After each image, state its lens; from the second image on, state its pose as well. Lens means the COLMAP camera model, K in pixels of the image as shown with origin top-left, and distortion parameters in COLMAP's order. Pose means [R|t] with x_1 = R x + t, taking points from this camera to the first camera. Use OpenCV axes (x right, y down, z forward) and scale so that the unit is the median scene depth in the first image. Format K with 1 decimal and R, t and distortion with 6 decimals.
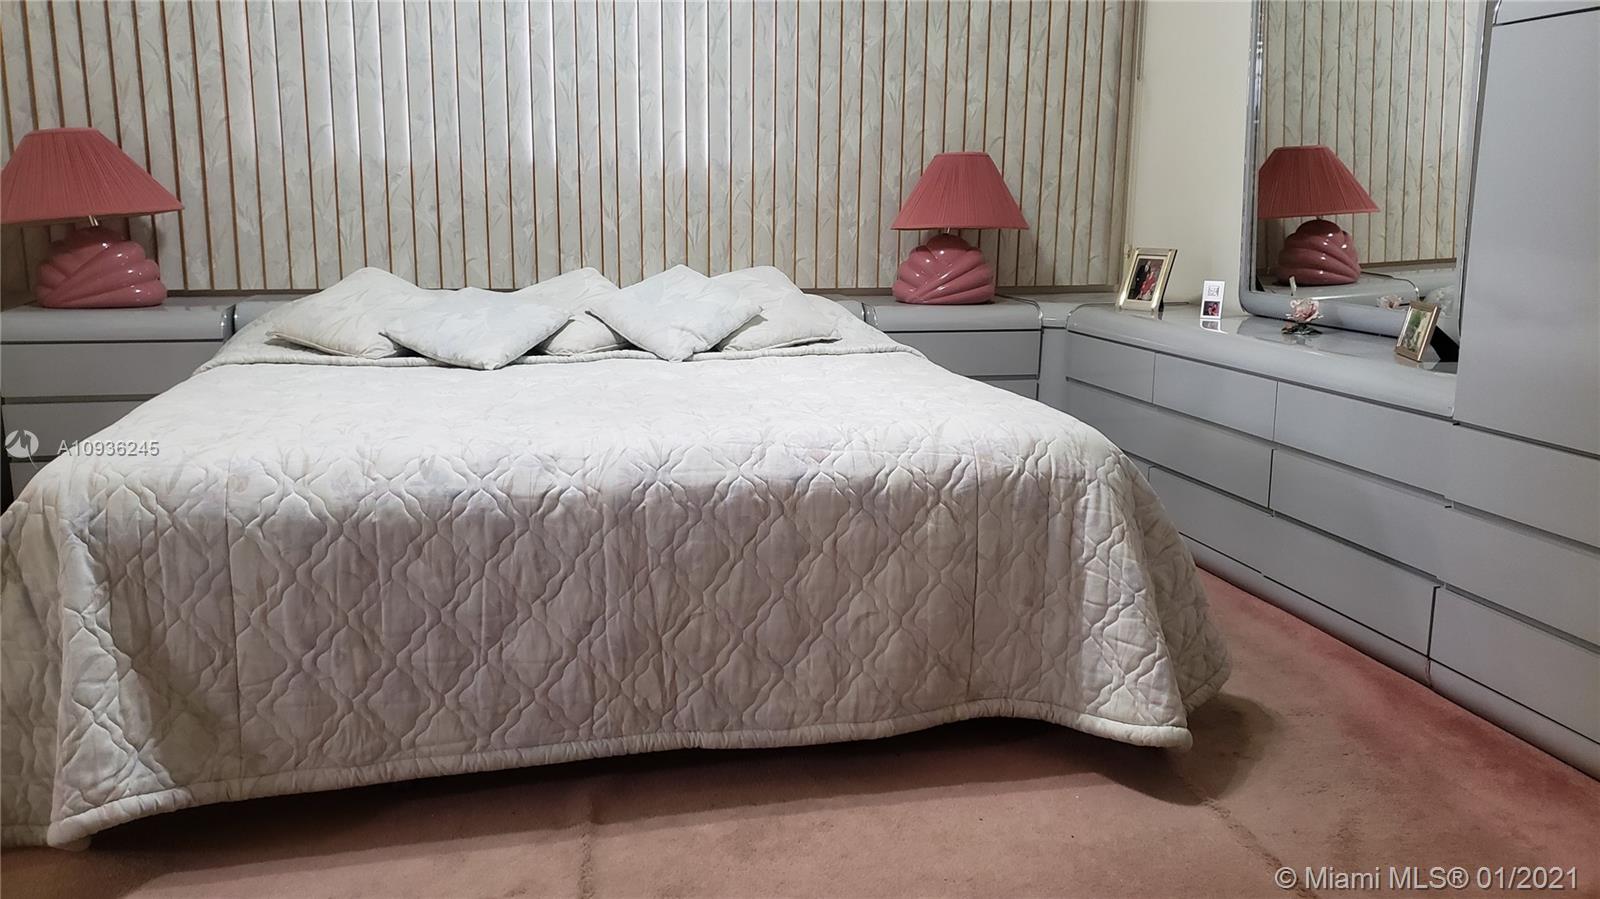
lens RADIAL K [[1214.1, 0, 809.5], [0, 1214.1, 450.9], [0, 0, 1]] dist [0.173616, -0.347266]
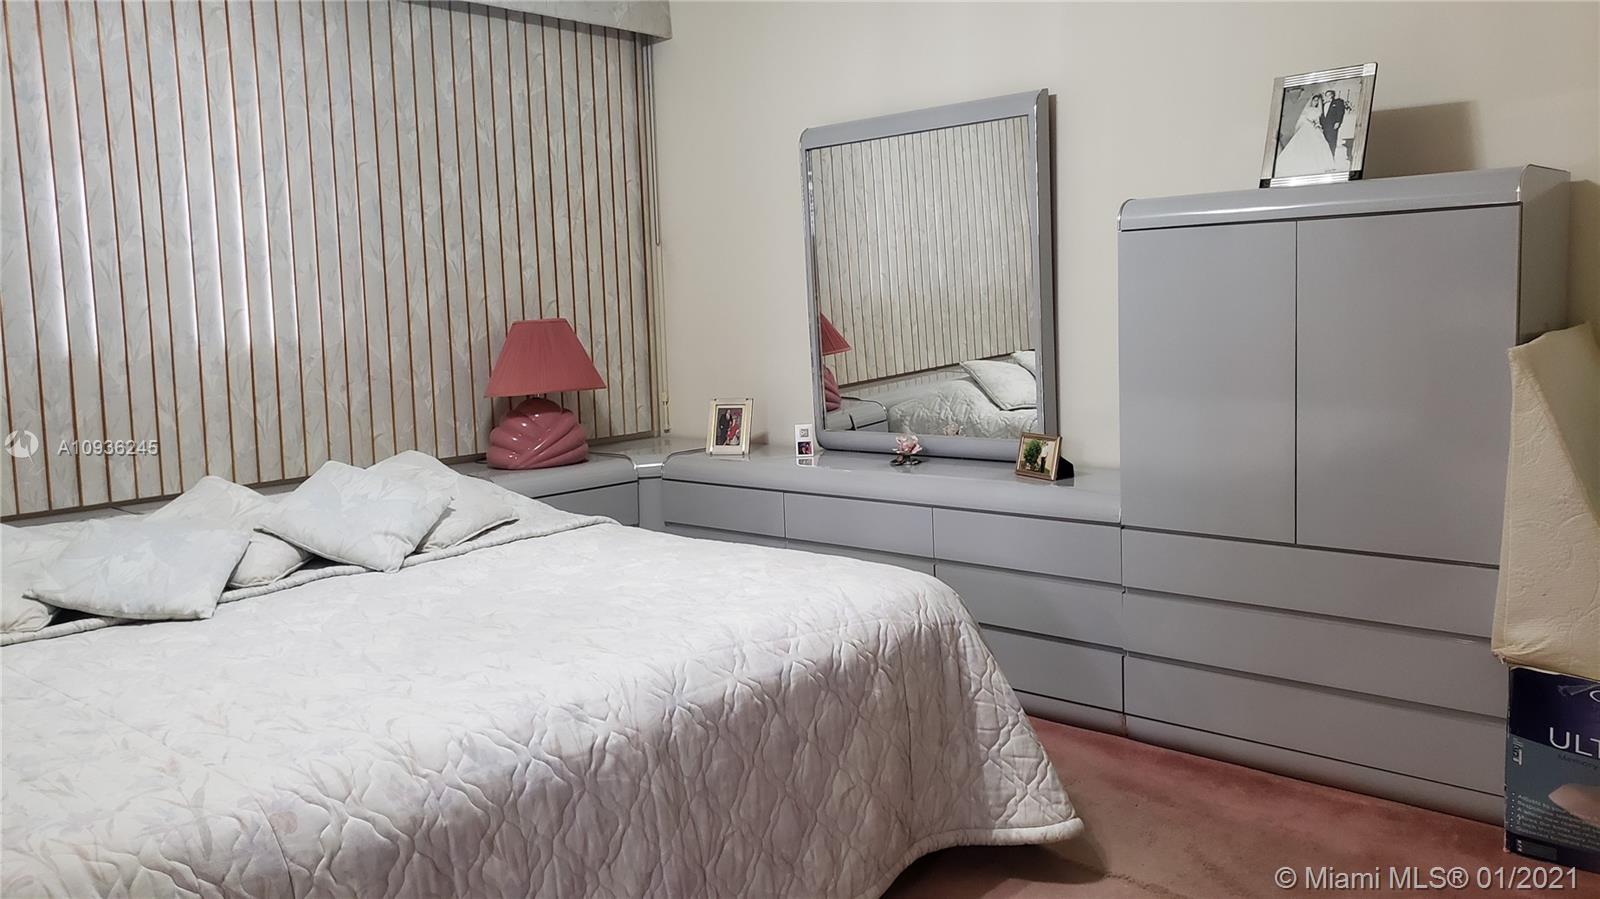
lens RADIAL K [[1226.4, 0, 756.8], [0, 1226.4, 468.8], [0, 0, 1]] dist [0.054768, -0.066626]
pose [[0.836218, -0.113599, 0.536502, -0.541405], [0.156235, 0.987117, -0.034503, -0.110268], [-0.525671, 0.112672, 0.843193, 0.127834]]
